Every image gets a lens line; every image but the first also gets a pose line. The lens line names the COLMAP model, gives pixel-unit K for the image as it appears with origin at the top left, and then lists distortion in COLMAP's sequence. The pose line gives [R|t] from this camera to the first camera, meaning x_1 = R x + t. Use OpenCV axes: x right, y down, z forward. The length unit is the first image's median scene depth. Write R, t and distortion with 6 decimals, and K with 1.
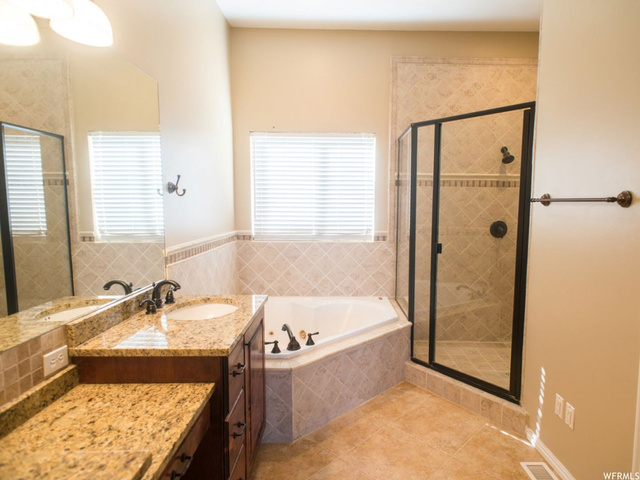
lens RADIAL K [[385.2, 0, 320.0], [0, 385.2, 240.0], [0, 0, 1]] dist [0.021469, -0.020657]
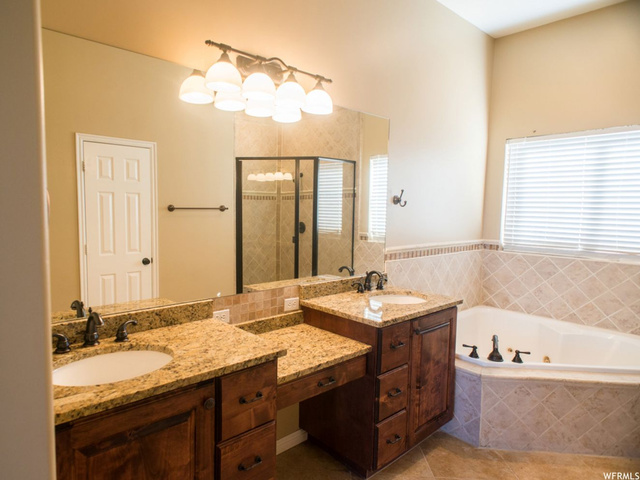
lens RADIAL K [[403.4, 0, 283.1], [0, 403.4, 241.0], [0, 0, 1]] dist [0.005480, 0.001067]
pose [[0.628184, 0.069065, -0.774994, 0.373296], [-0.080837, 0.996455, 0.023277, -0.003540], [0.773854, 0.048026, 0.631540, -0.095100]]
